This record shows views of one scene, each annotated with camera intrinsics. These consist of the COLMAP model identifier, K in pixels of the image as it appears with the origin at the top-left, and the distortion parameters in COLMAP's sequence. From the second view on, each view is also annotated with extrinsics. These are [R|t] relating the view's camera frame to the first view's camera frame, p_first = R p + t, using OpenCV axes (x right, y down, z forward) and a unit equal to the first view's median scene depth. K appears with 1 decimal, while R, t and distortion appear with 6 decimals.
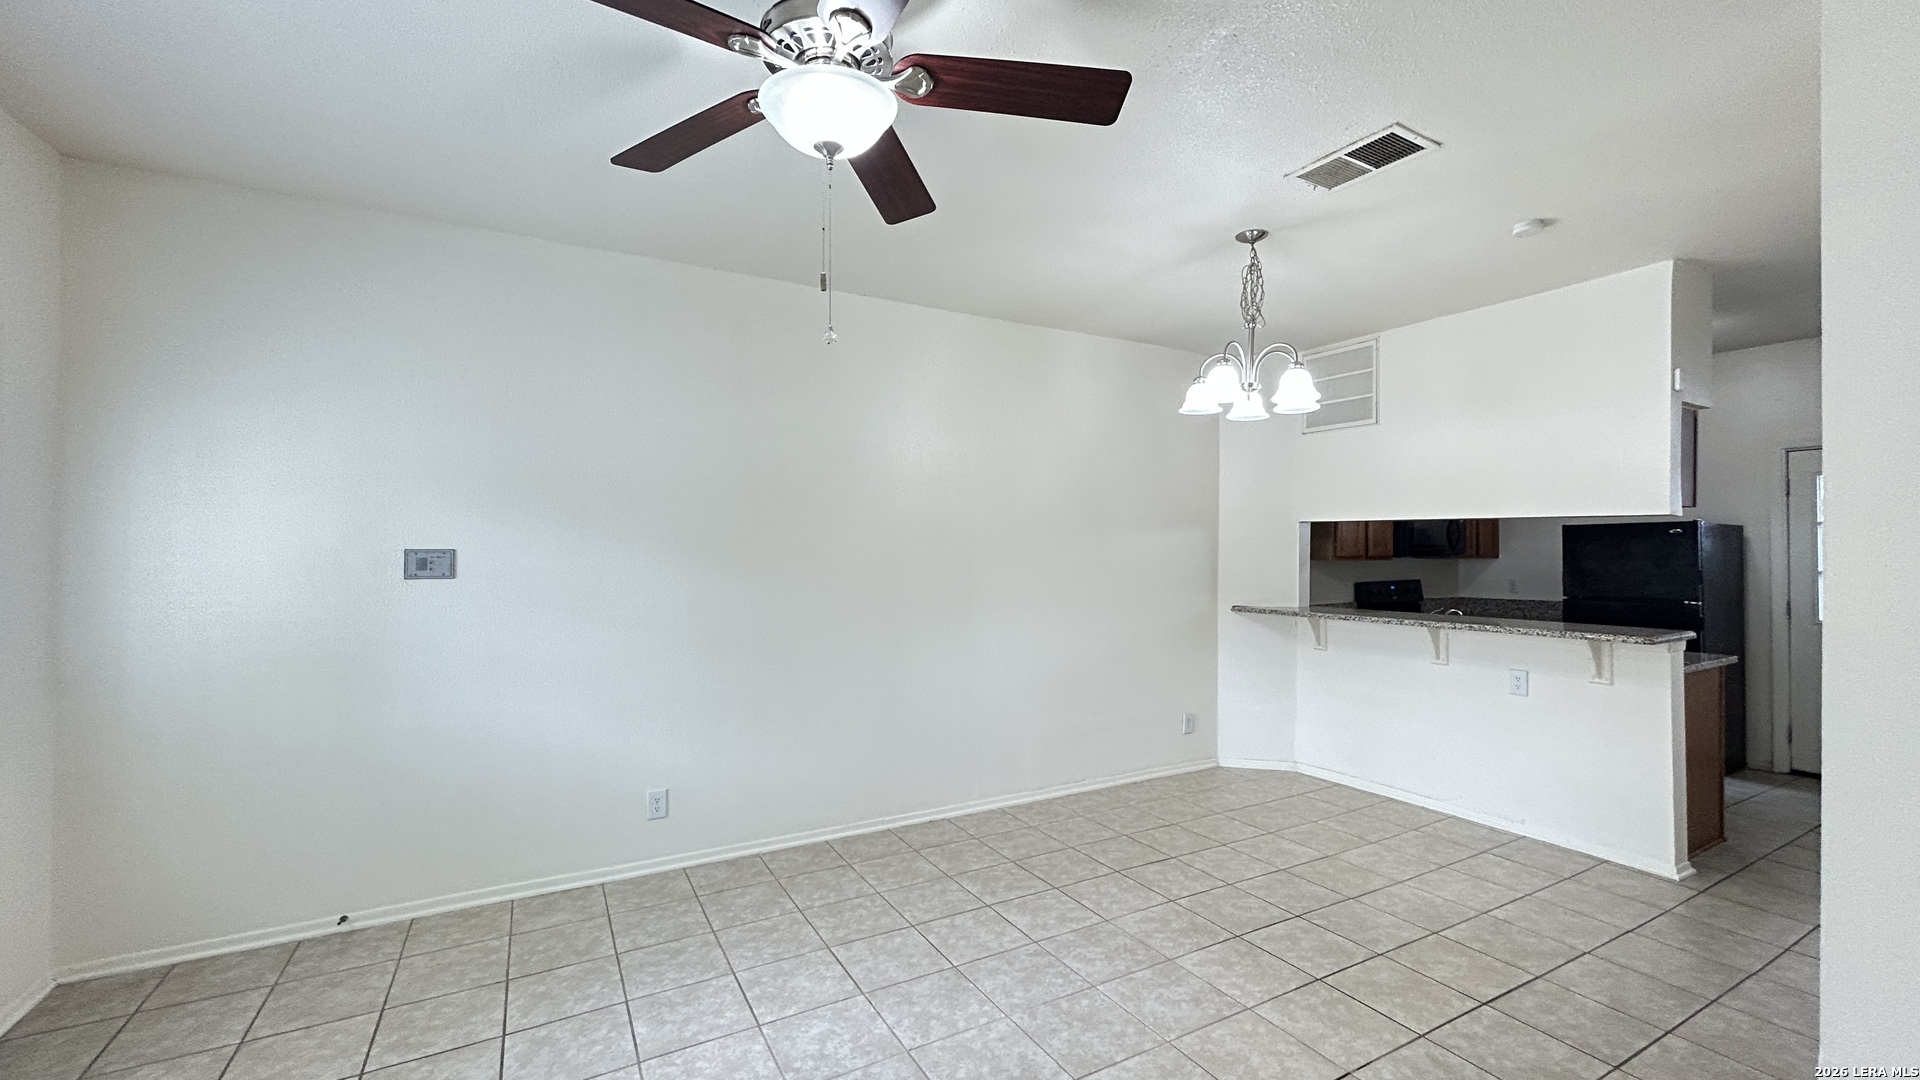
lens RADIAL K [[773.7, 0, 962.9], [0, 773.7, 537.7], [0, 0, 1]] dist [-0.000341, -0.000160]
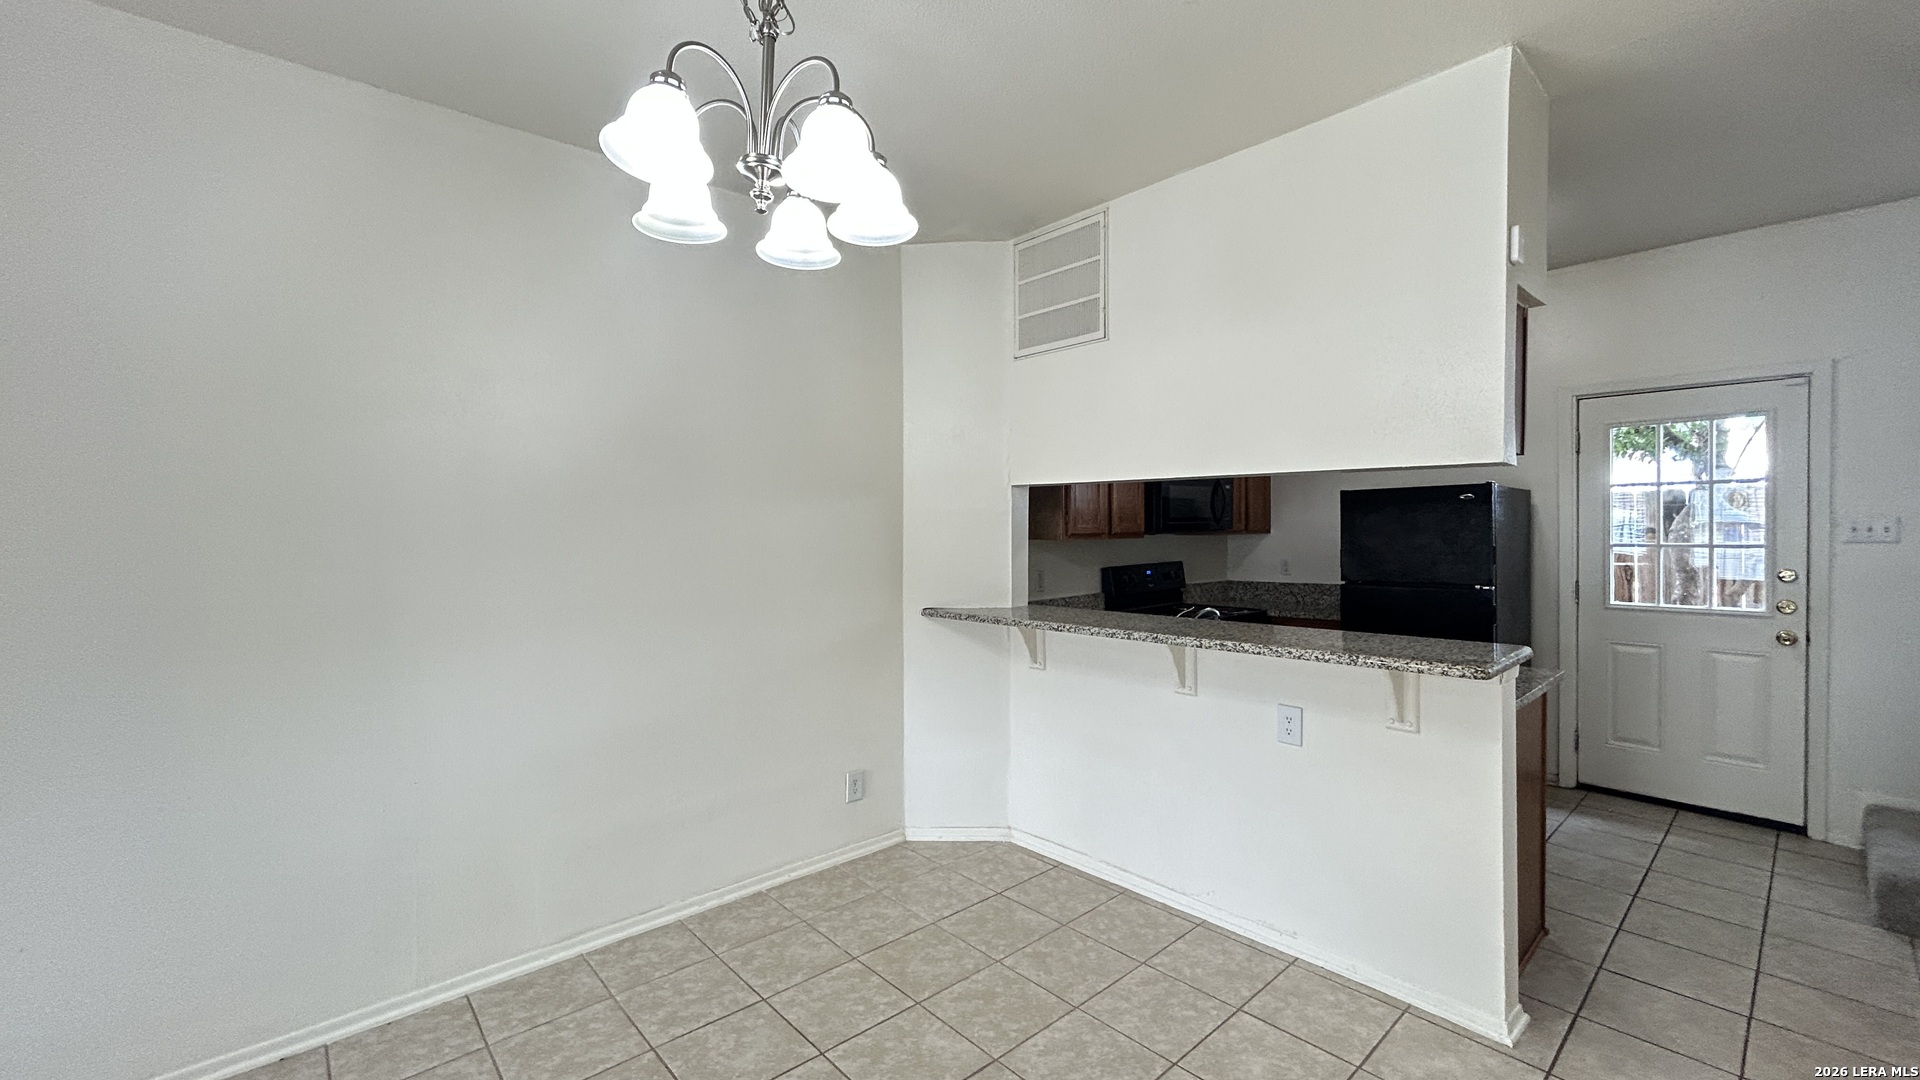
lens RADIAL K [[773.0, 0, 963.1], [0, 773.0, 538.6], [0, 0, 1]] dist [-0.001715, 0.000041]
pose [[0.975598, -0.015433, 0.219022, 0.323734], [0.009251, 0.999530, 0.029224, 0.008437], [-0.219370, -0.026485, 0.975282, 0.447654]]
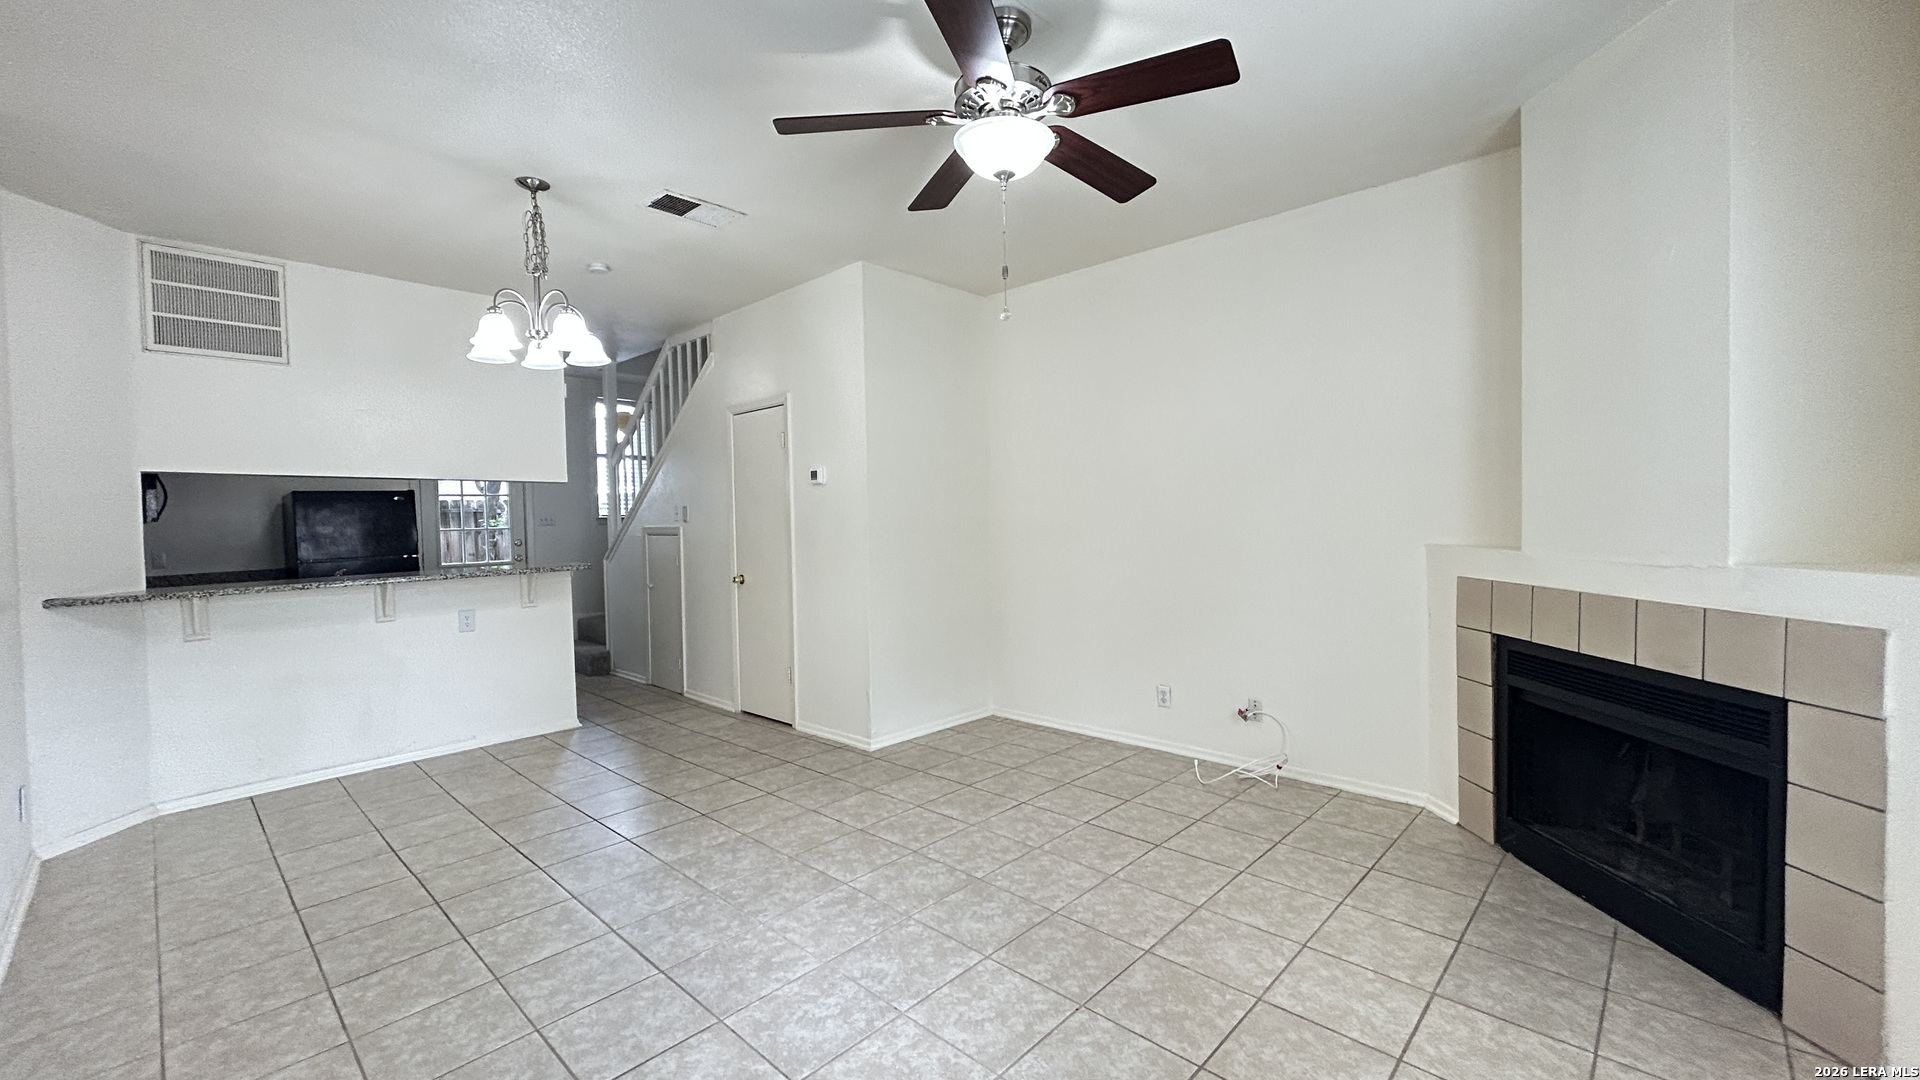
lens RADIAL K [[771.7, 0, 962.3], [0, 771.7, 537.3], [0, 0, 1]] dist [-0.000262, -0.000120]
pose [[-0.300738, -0.019672, 0.953504, -0.646821], [0.012825, 0.999613, 0.024668, 0.043631], [-0.953621, 0.019647, -0.300369, 0.663471]]
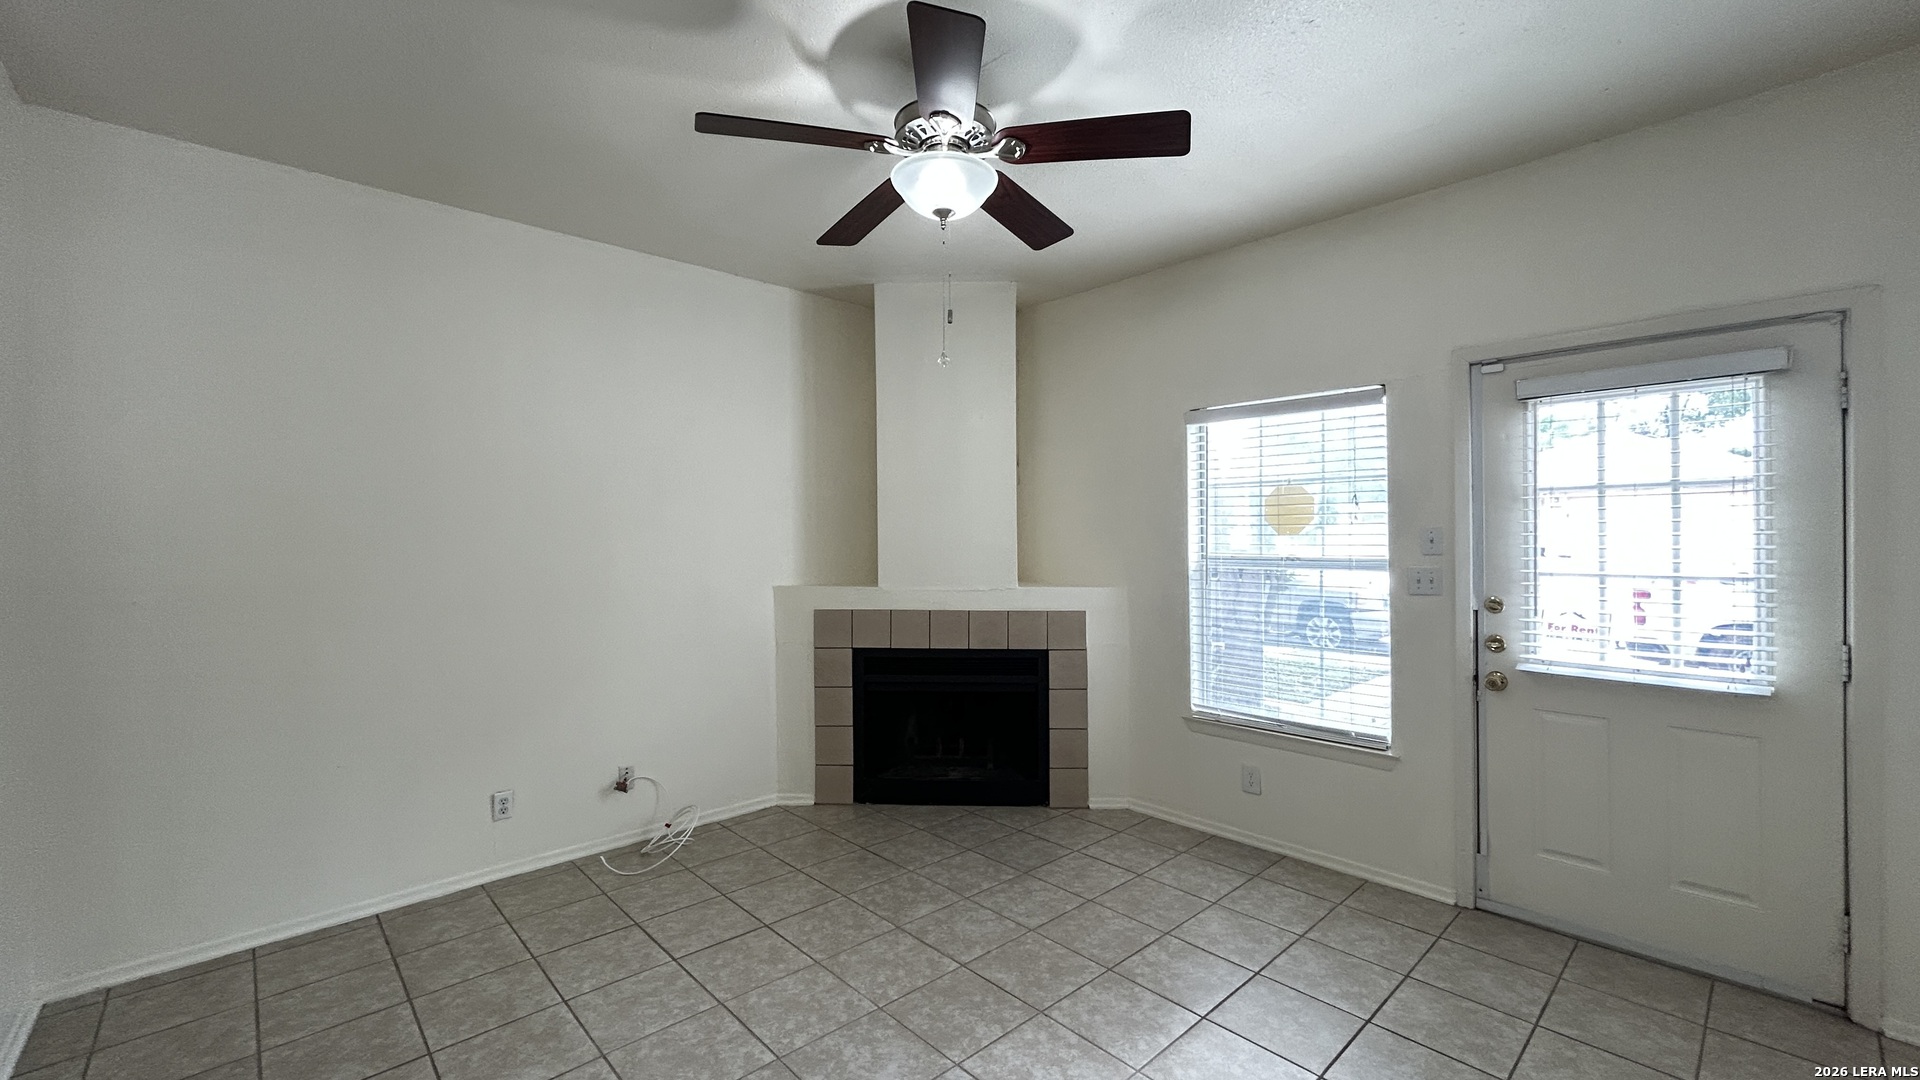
lens RADIAL K [[773.7, 0, 962.9], [0, 773.7, 537.7], [0, 0, 1]] dist [-0.000341, -0.000160]
pose [[-0.970179, 0.006025, -0.242316, 0.049984], [0.007153, 0.999967, -0.003775, 0.018345], [0.242285, -0.005396, -0.970190, 1.003847]]
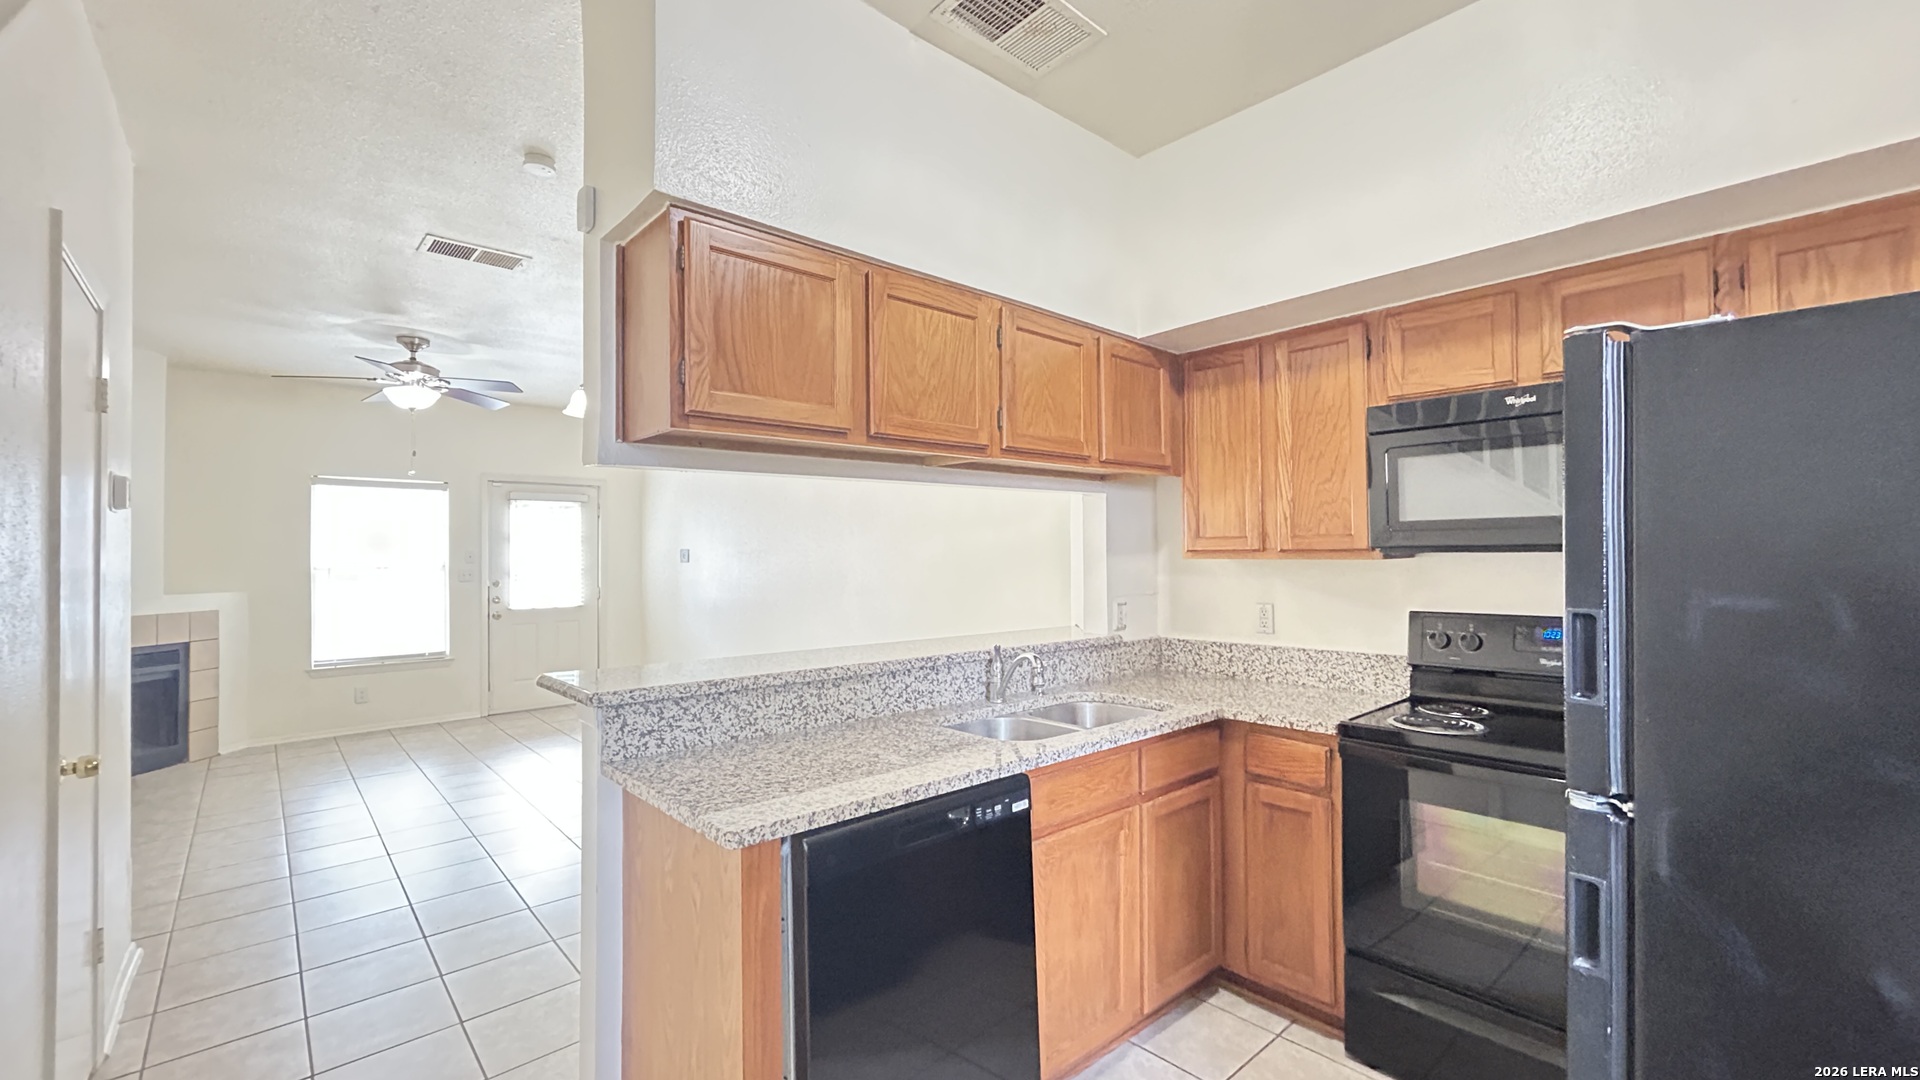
lens RADIAL K [[771.7, 0, 962.3], [0, 771.7, 537.3], [0, 0, 1]] dist [-0.000262, -0.000120]
pose [[0.231461, -0.024127, -0.972545, 1.378205], [0.016690, 0.999644, -0.020827, 0.032635], [0.972701, -0.011411, 0.231782, 1.036415]]
